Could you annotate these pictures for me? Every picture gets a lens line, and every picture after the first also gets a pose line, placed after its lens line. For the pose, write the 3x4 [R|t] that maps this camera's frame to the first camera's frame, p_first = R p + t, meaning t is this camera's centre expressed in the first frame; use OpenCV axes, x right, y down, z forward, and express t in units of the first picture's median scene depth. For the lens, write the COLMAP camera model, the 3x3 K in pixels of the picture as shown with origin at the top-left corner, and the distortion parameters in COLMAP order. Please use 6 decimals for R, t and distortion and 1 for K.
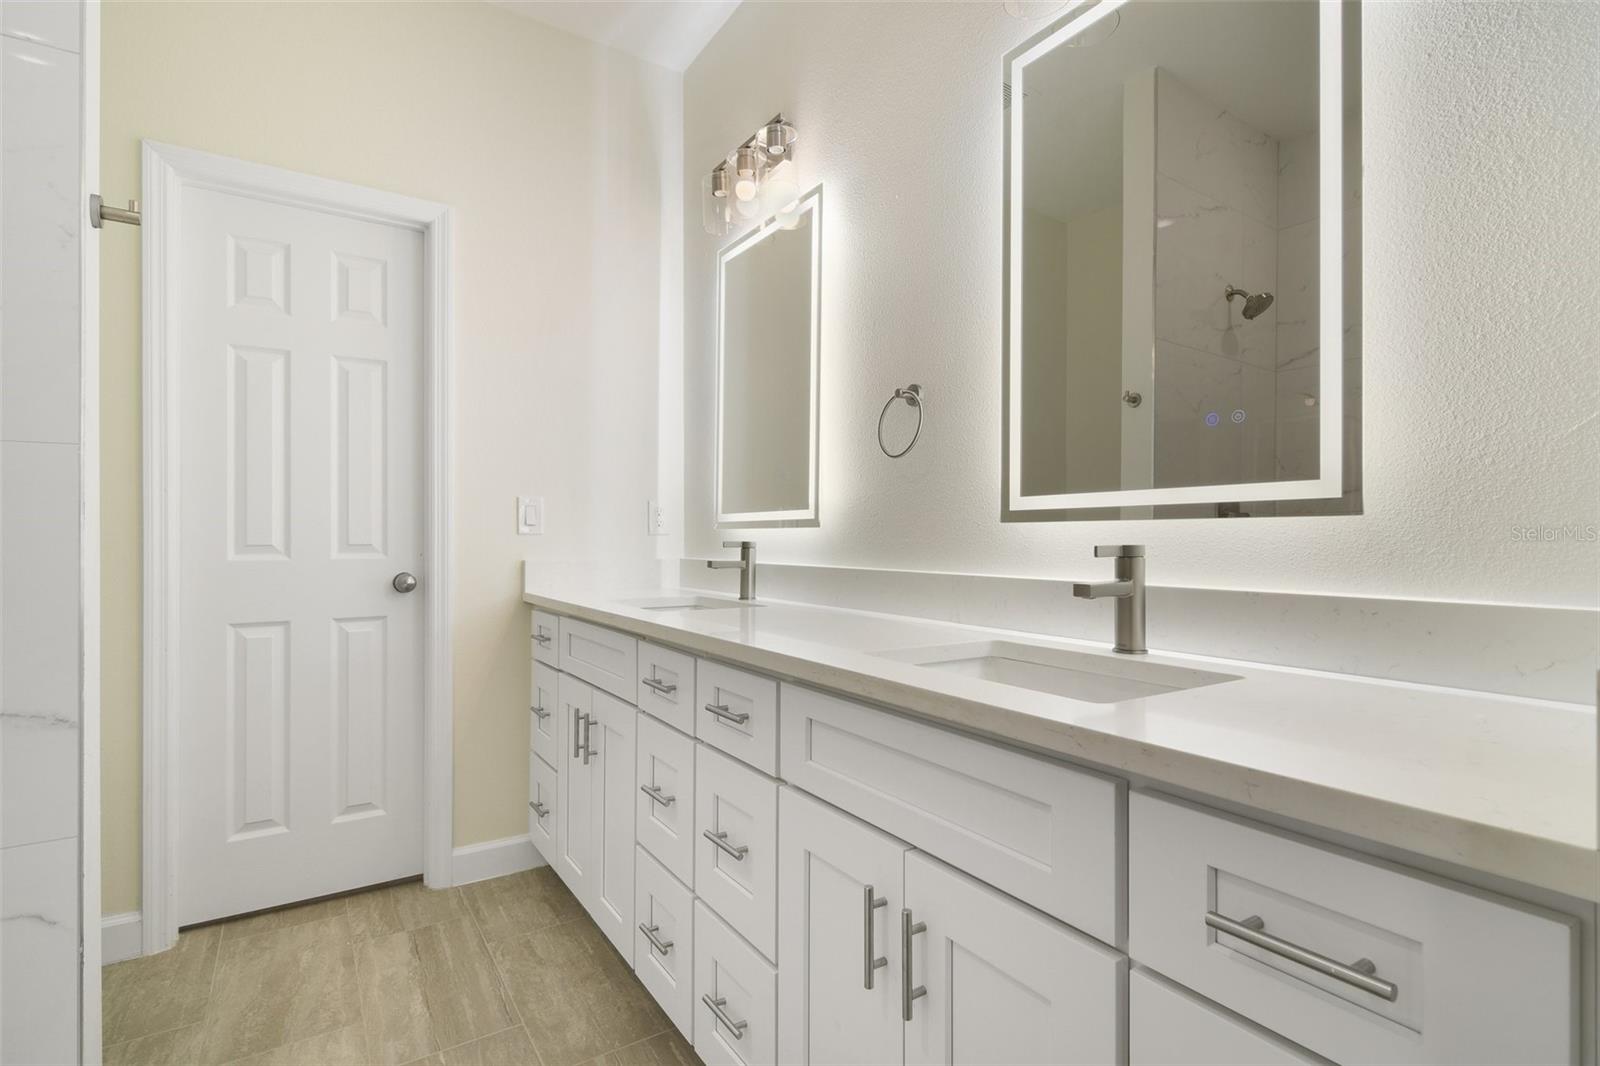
lens RADIAL K [[768.9, 0, 800.0], [0, 768.9, 533.0], [0, 0, 1]] dist [0.002875, -0.000220]
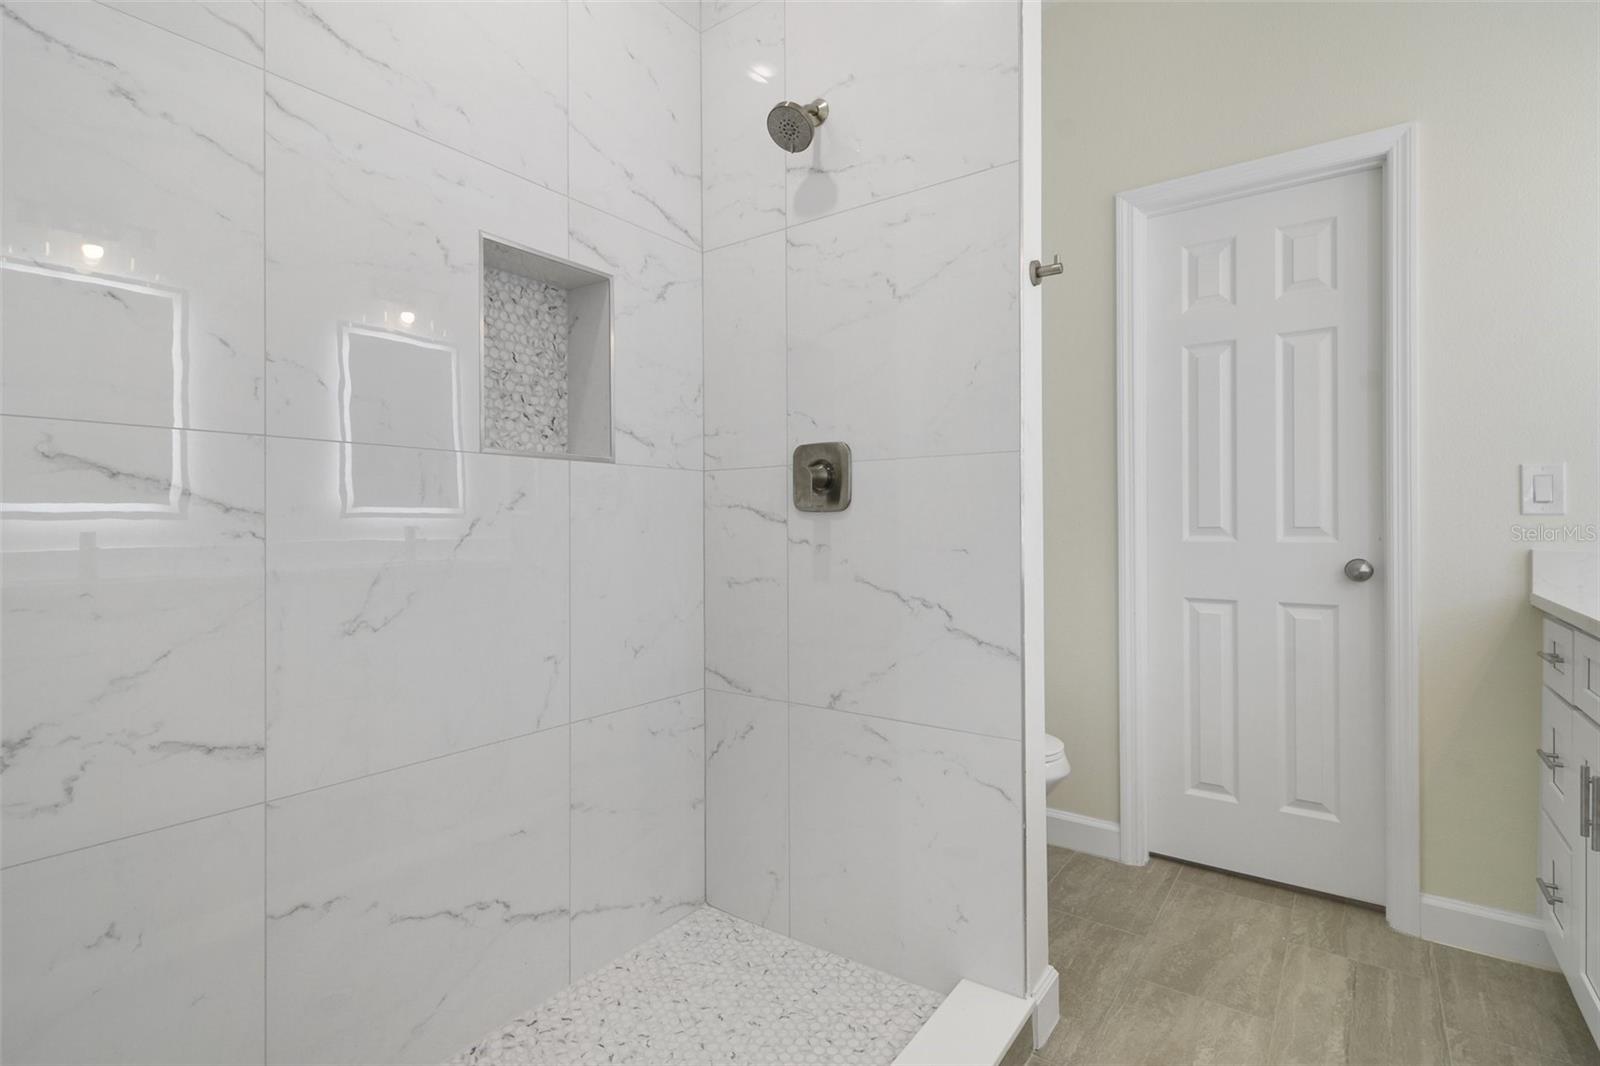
lens RADIAL K [[764.0, 0, 791.5], [0, 764.0, 519.9], [0, 0, 1]] dist [0.001102, -0.000924]
pose [[0.349915, -0.001940, -0.936779, 0.092028], [0.008018, 0.999967, 0.000924, 0.000339], [0.936747, -0.007834, 0.349920, 0.081263]]
